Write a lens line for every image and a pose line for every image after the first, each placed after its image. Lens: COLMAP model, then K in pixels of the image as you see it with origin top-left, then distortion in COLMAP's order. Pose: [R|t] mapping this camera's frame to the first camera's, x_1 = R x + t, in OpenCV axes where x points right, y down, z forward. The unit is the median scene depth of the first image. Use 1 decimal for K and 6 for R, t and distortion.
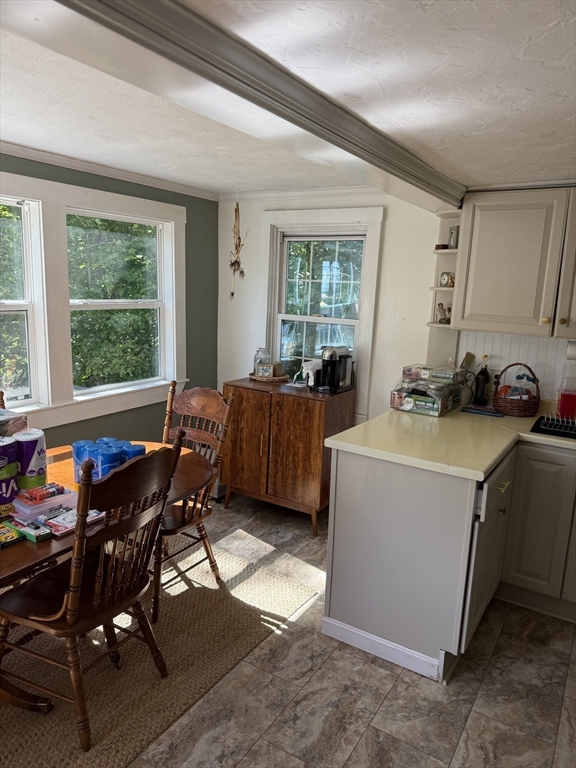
lens RADIAL K [[543.4, 0, 288.3], [0, 543.4, 387.7], [0, 0, 1]] dist [0.026892, -0.039665]
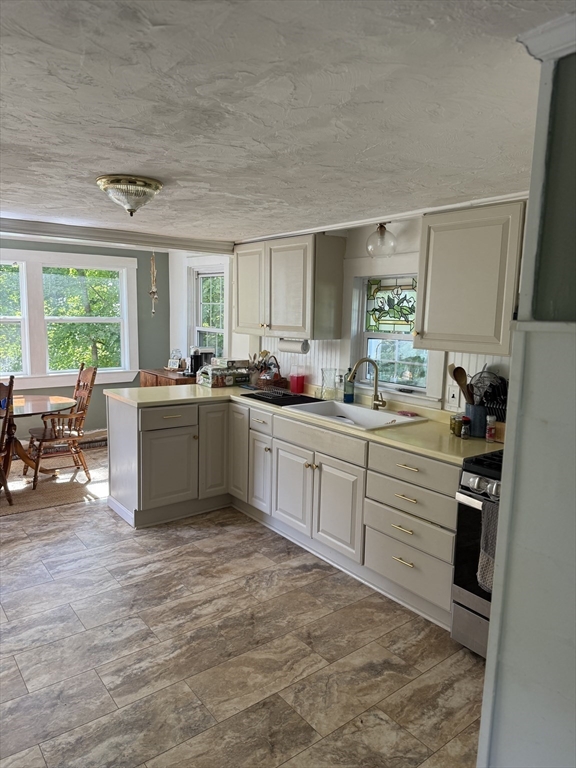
lens RADIAL K [[543.4, 0, 291.4], [0, 543.4, 385.6], [0, 0, 1]] dist [0.026892, -0.039665]
pose [[0.940496, 0.034891, -0.338009, 1.177511], [-0.054085, 0.997404, -0.047531, 0.126033], [0.335473, 0.062984, 0.939942, -0.444549]]
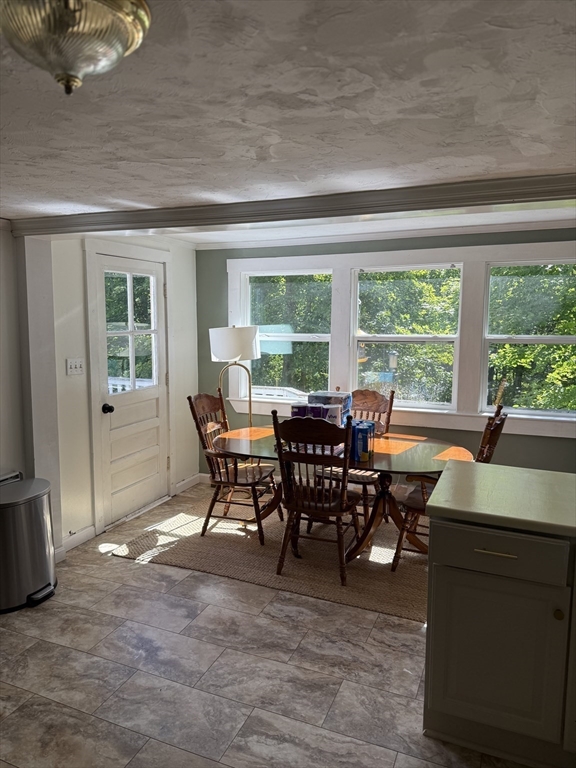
lens RADIAL K [[543.4, 0, 290.2], [0, 543.4, 379.2], [0, 0, 1]] dist [0.026892, -0.039665]
pose [[0.164030, 0.091160, -0.982234, 0.997607], [-0.185731, 0.980767, 0.060007, -0.066211], [0.968813, 0.172588, 0.177806, 0.443676]]
